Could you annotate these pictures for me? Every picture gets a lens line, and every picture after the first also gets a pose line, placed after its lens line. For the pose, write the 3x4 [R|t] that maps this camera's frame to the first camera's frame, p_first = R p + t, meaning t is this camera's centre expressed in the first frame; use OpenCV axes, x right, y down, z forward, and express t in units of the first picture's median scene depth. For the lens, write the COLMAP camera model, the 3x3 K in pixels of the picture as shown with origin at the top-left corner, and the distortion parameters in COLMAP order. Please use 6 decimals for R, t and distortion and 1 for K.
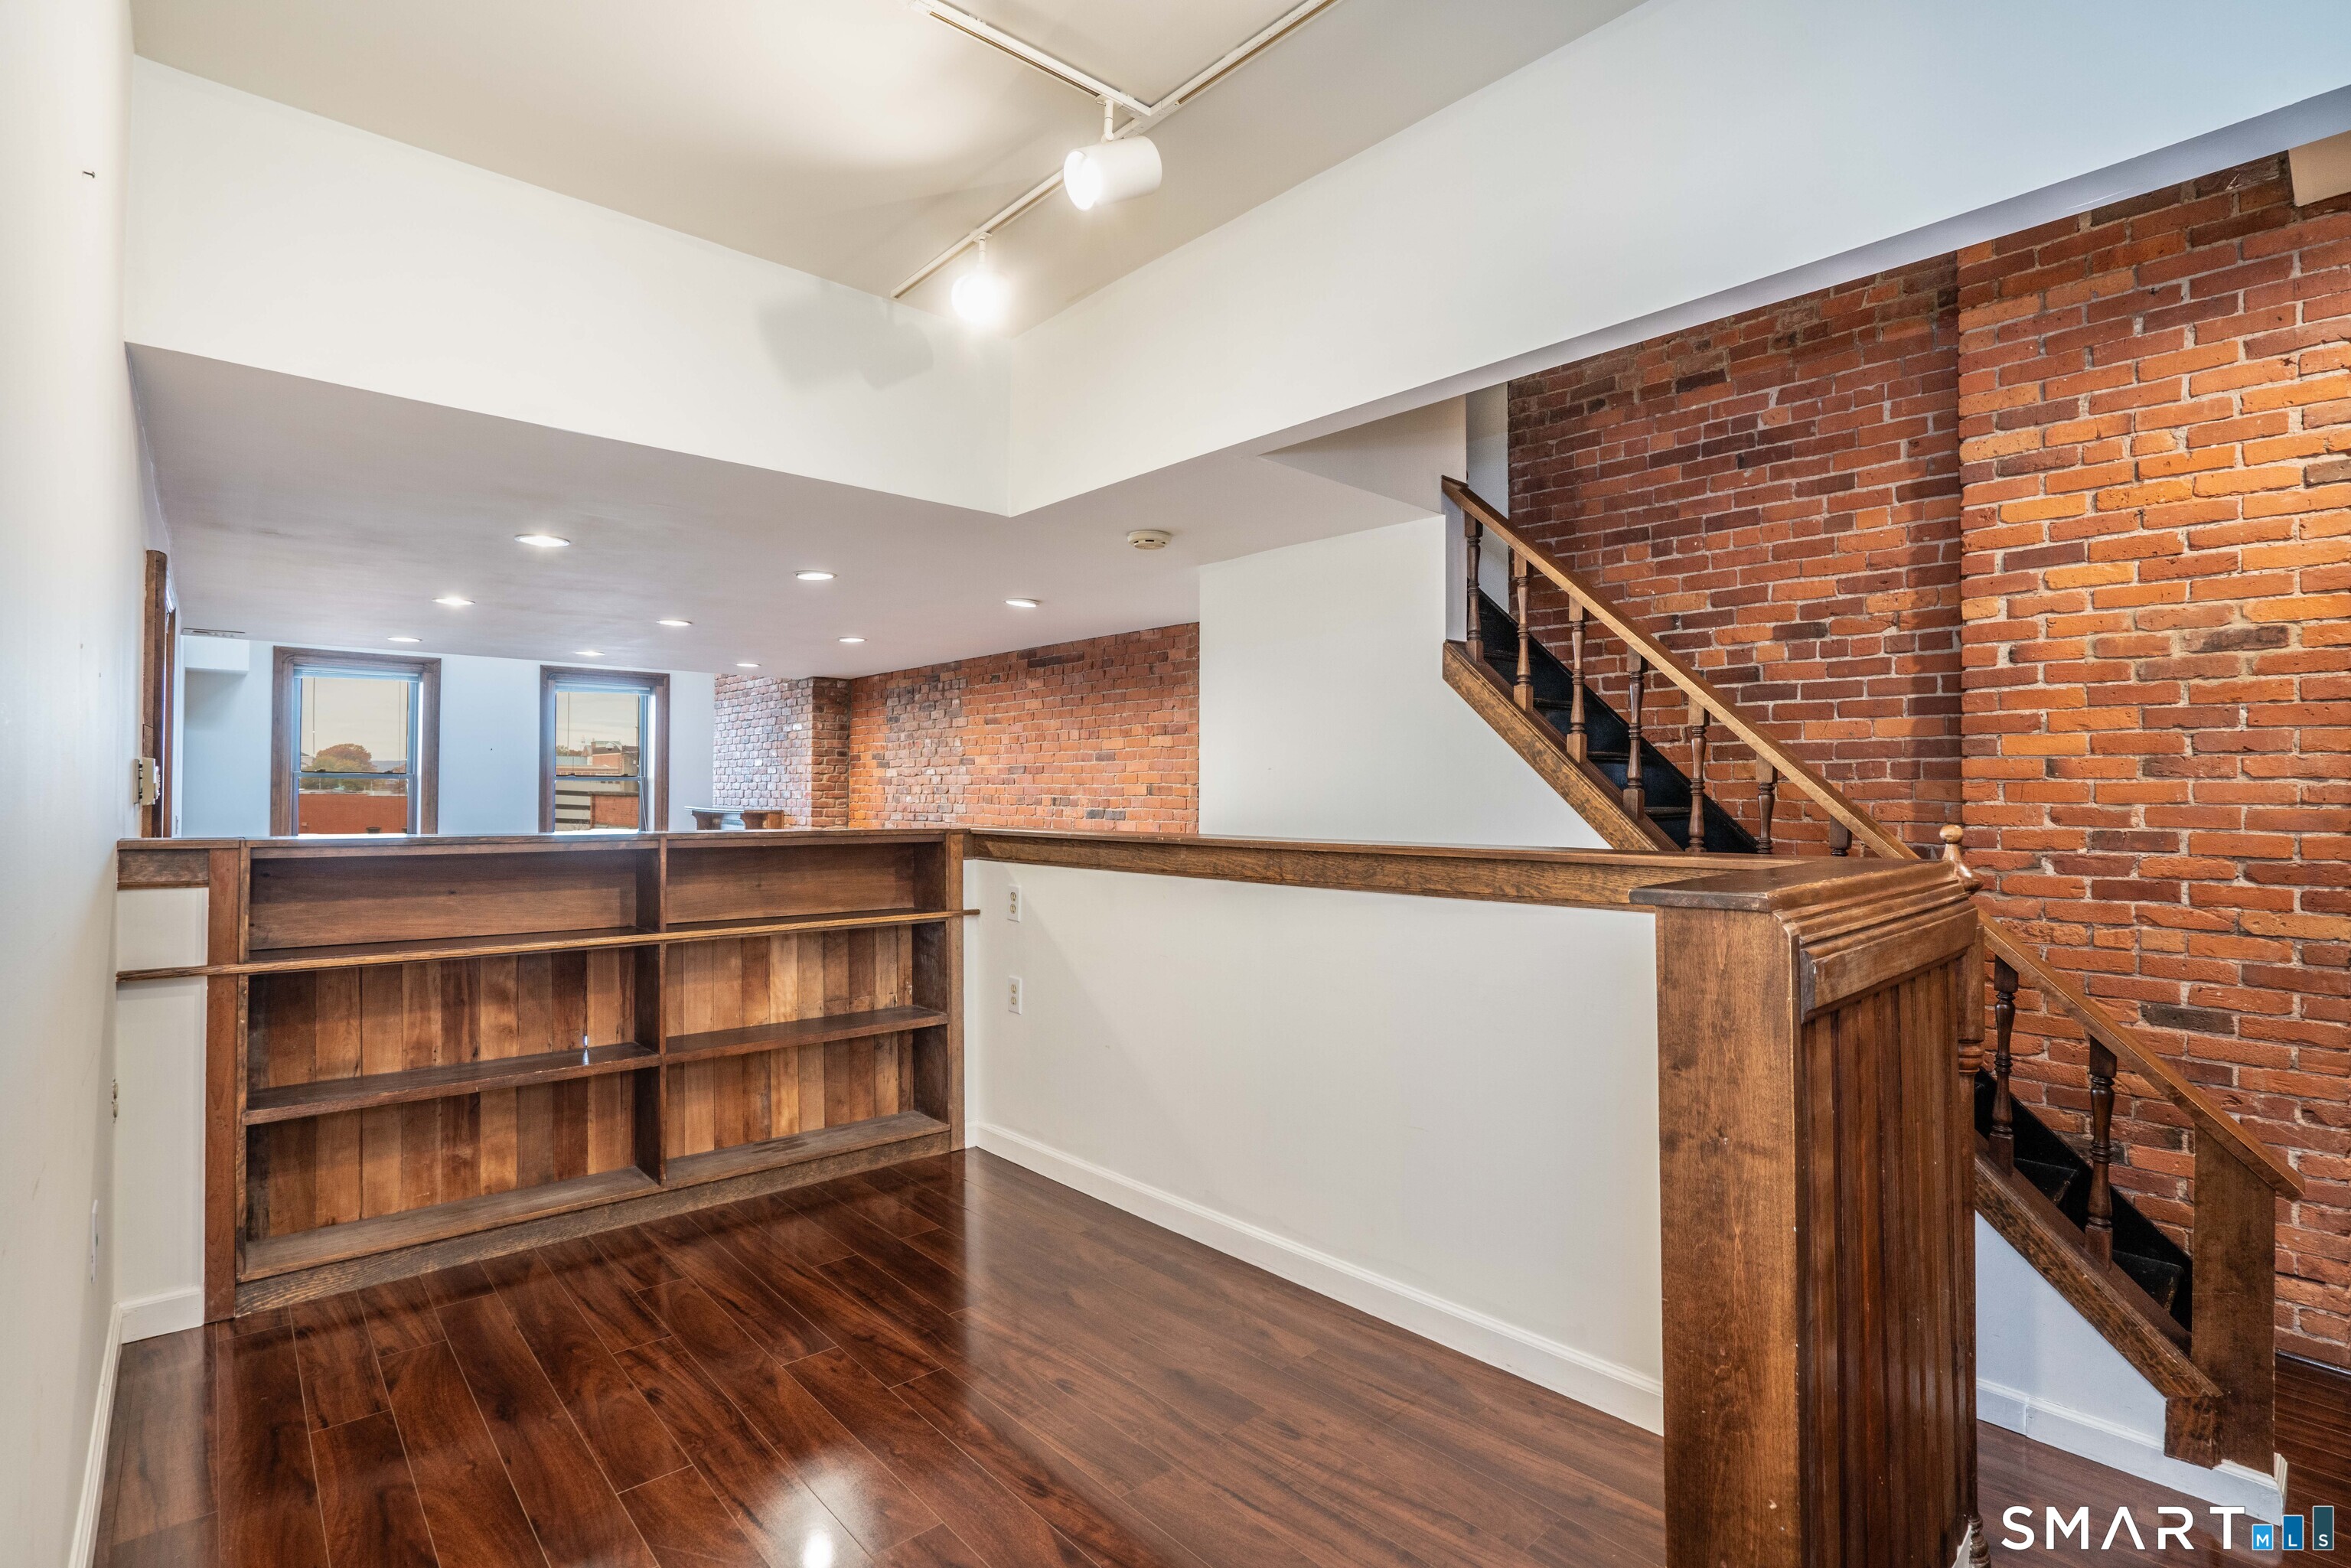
lens RADIAL K [[1097.7, 0, 1173.1], [0, 1097.7, 782.9], [0, 0, 1]] dist [-0.058359, 0.022539]
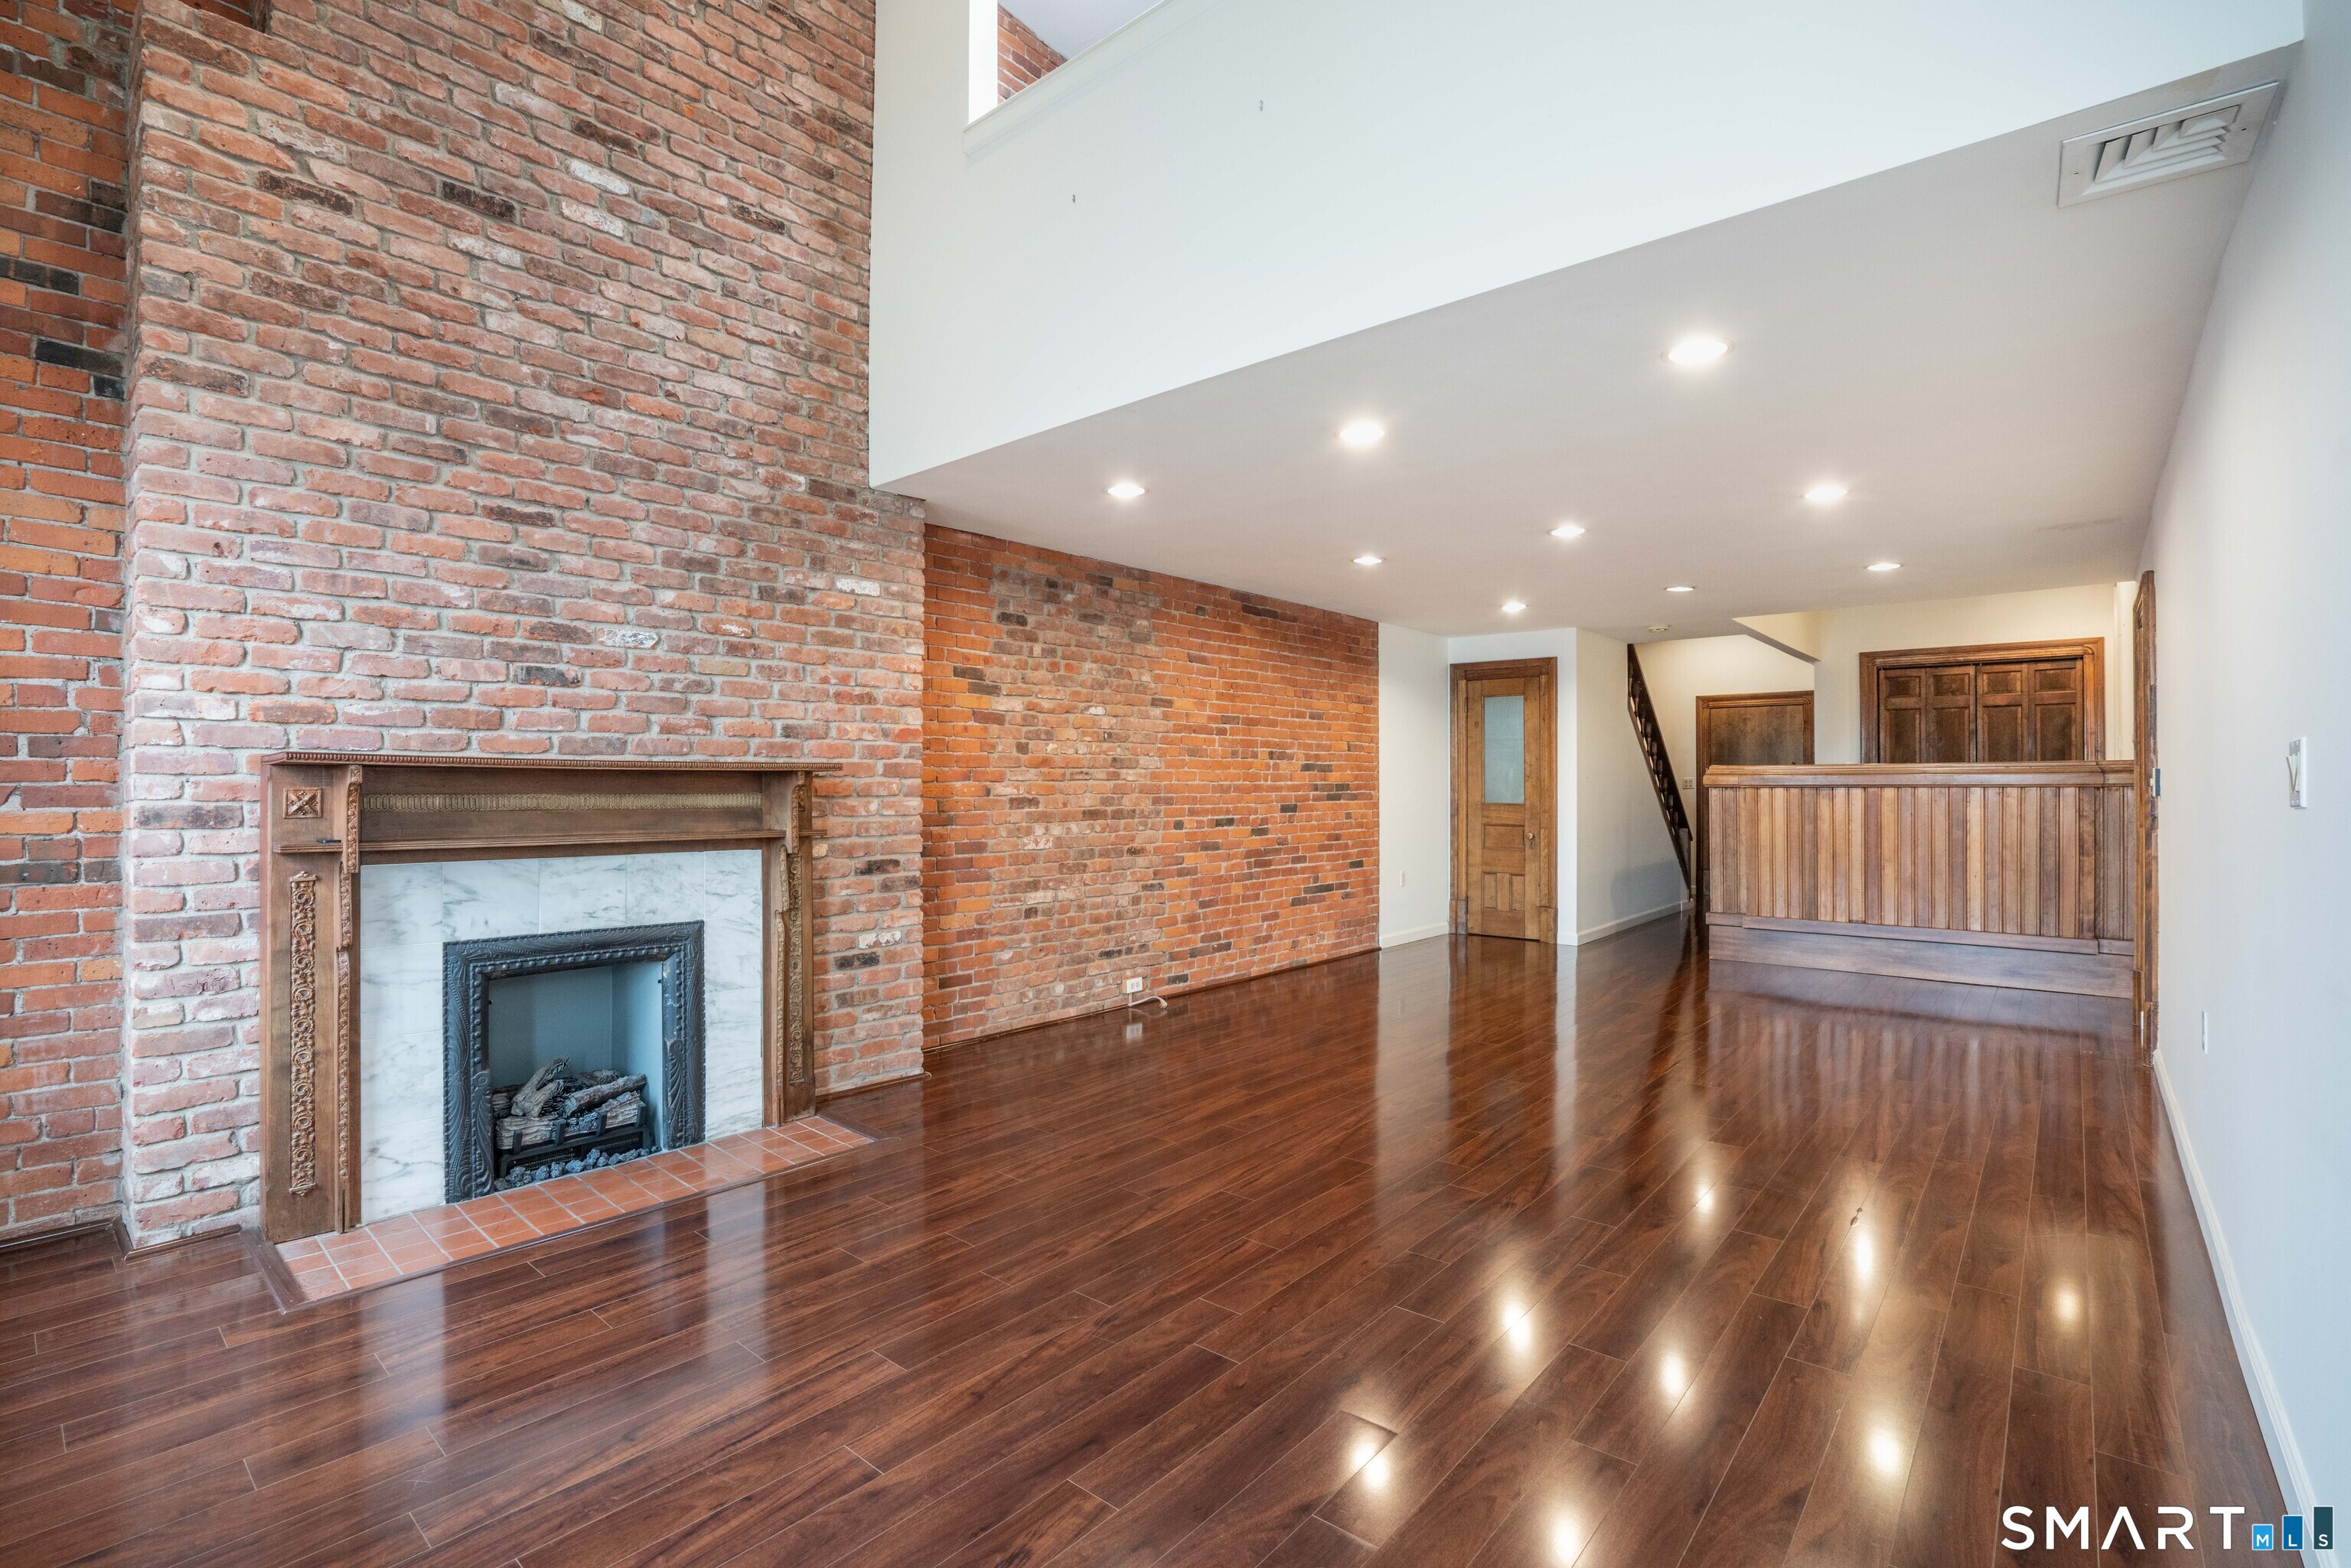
lens RADIAL K [[1078.7, 0, 1175.5], [0, 1078.7, 784.0], [0, 0, 1]] dist [-0.066004, 0.030109]
pose [[-0.123511, -0.004929, 0.992331, -2.355755], [-0.007777, 0.999962, 0.003999, 0.087984], [-0.992313, -0.007223, -0.123545, 2.660146]]
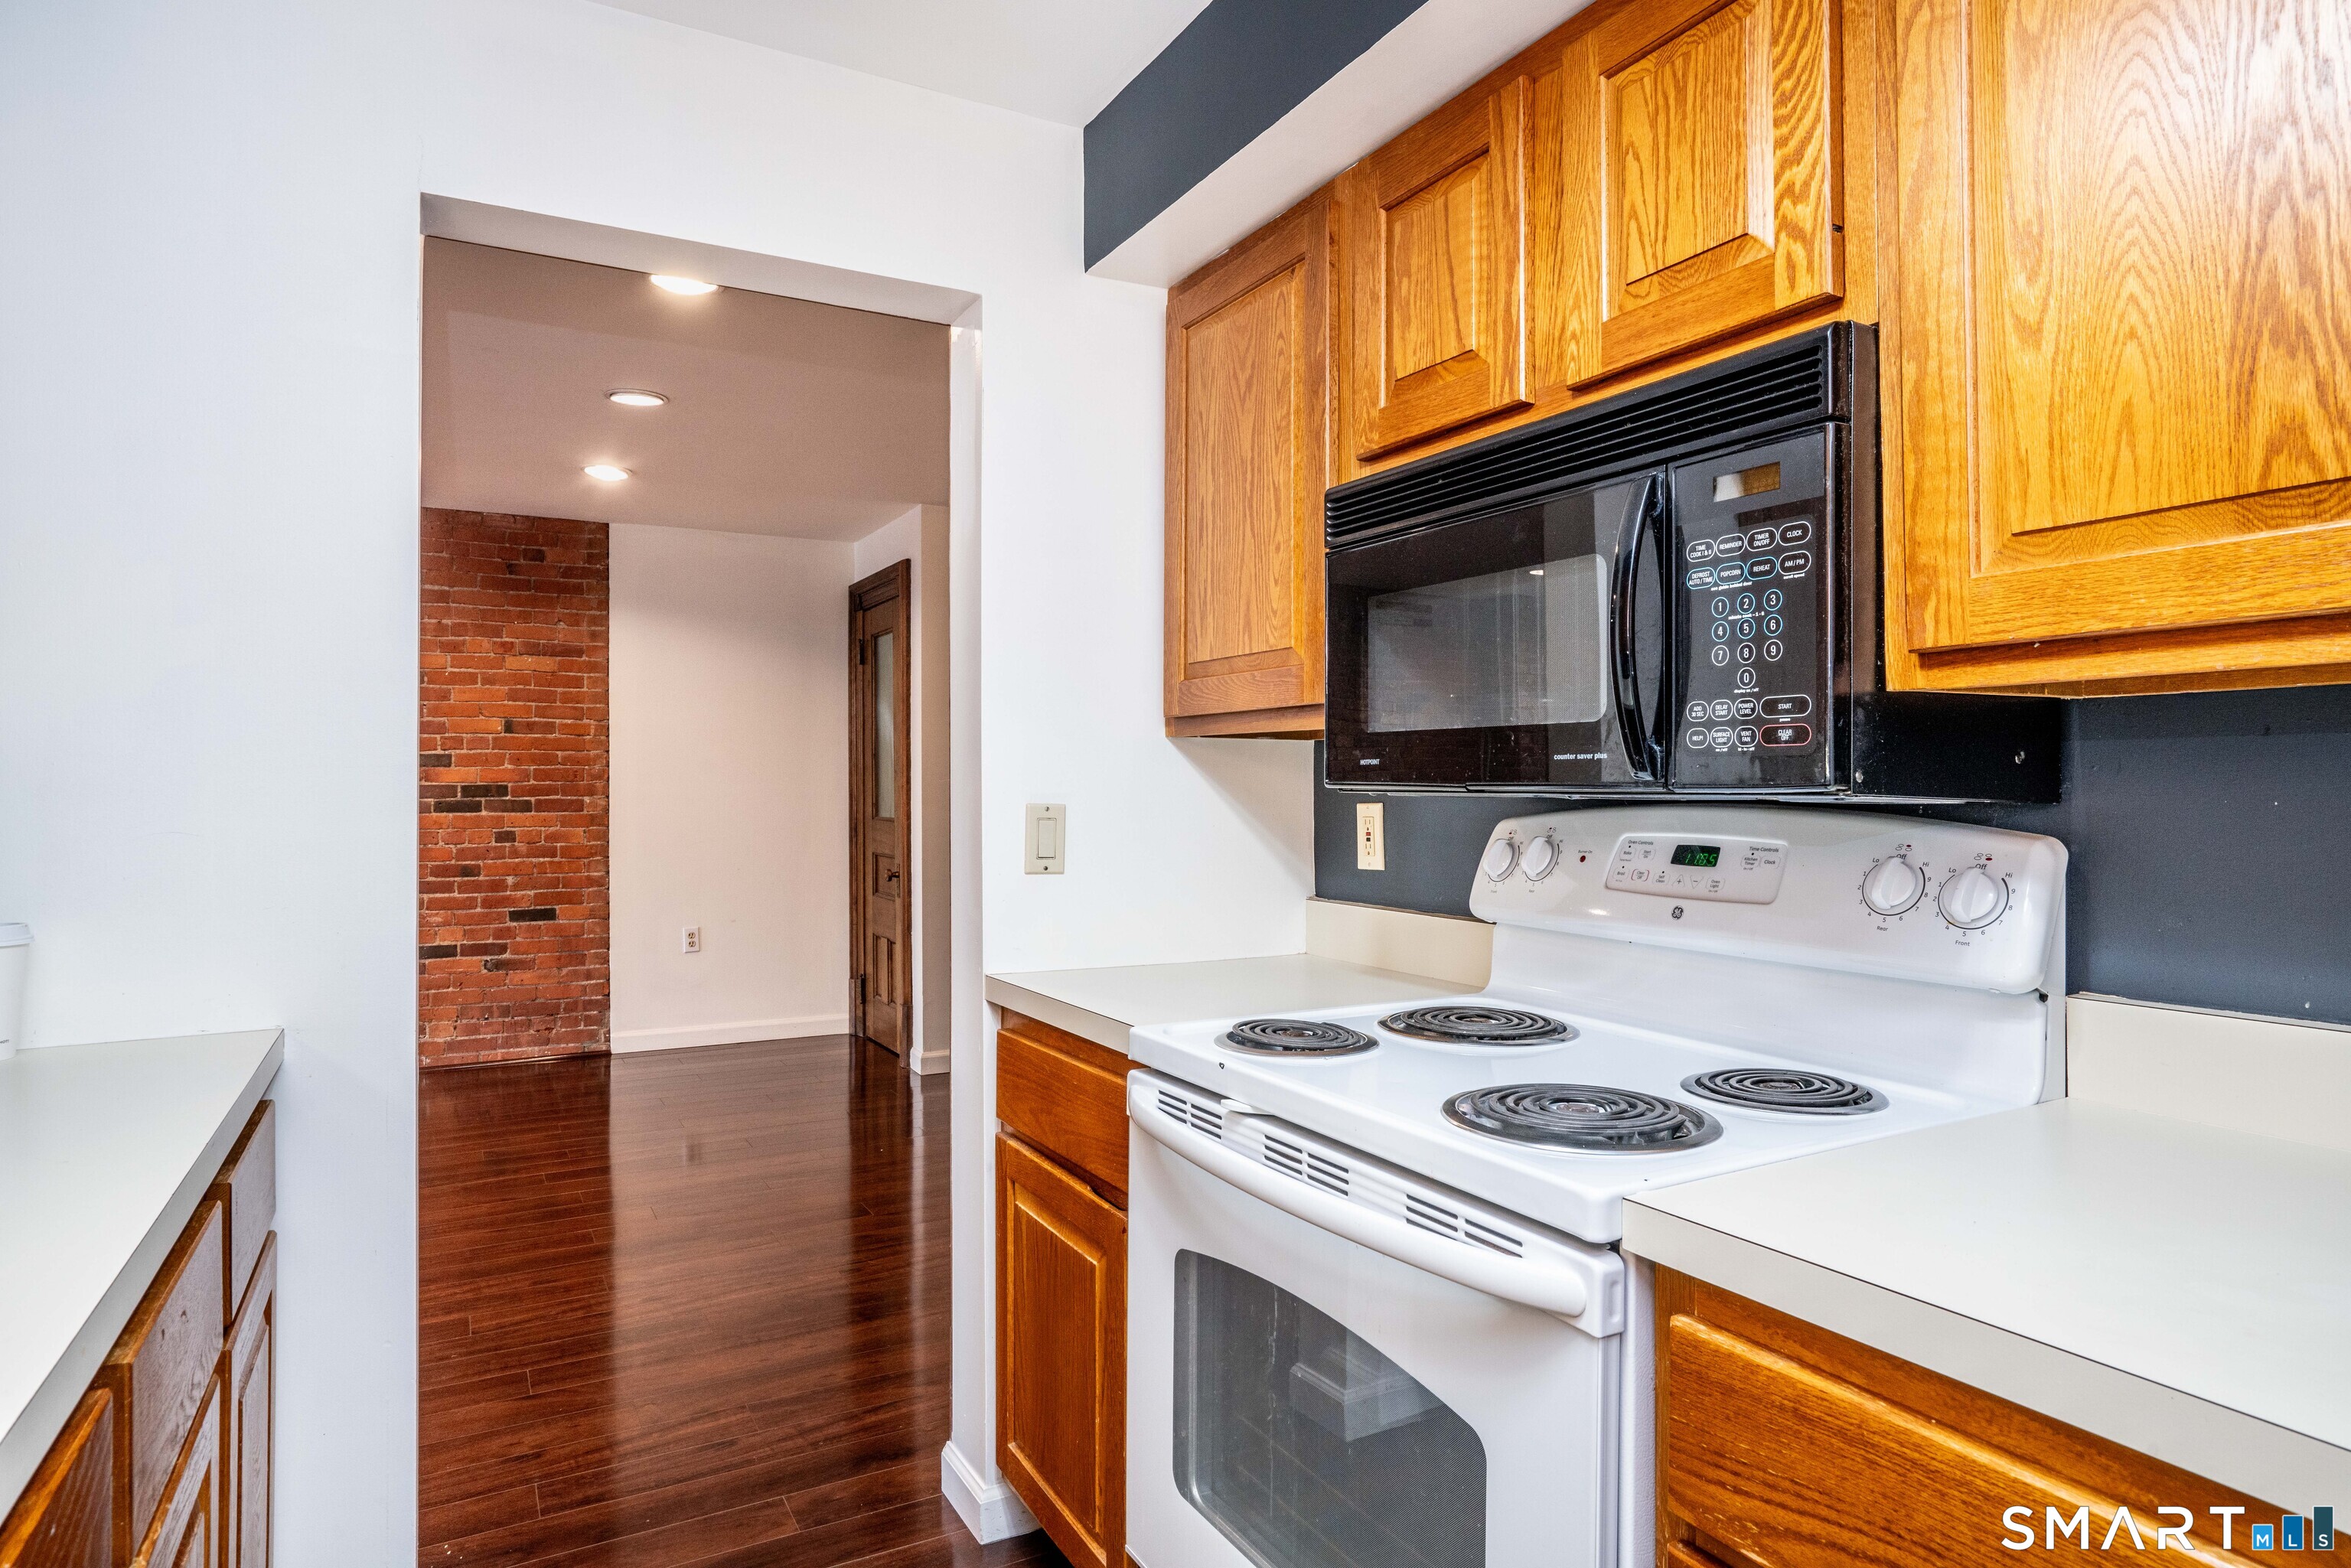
lens RADIAL K [[1321.0, 0, 1176.6], [0, 1321.0, 782.8], [0, 0, 1]] dist [-0.047081, 0.043206]
pose [[0.228364, -0.002937, 0.973571, -1.581461], [-0.003753, 0.999985, 0.003897, 0.080137], [-0.973569, -0.004543, 0.228349, 0.684633]]
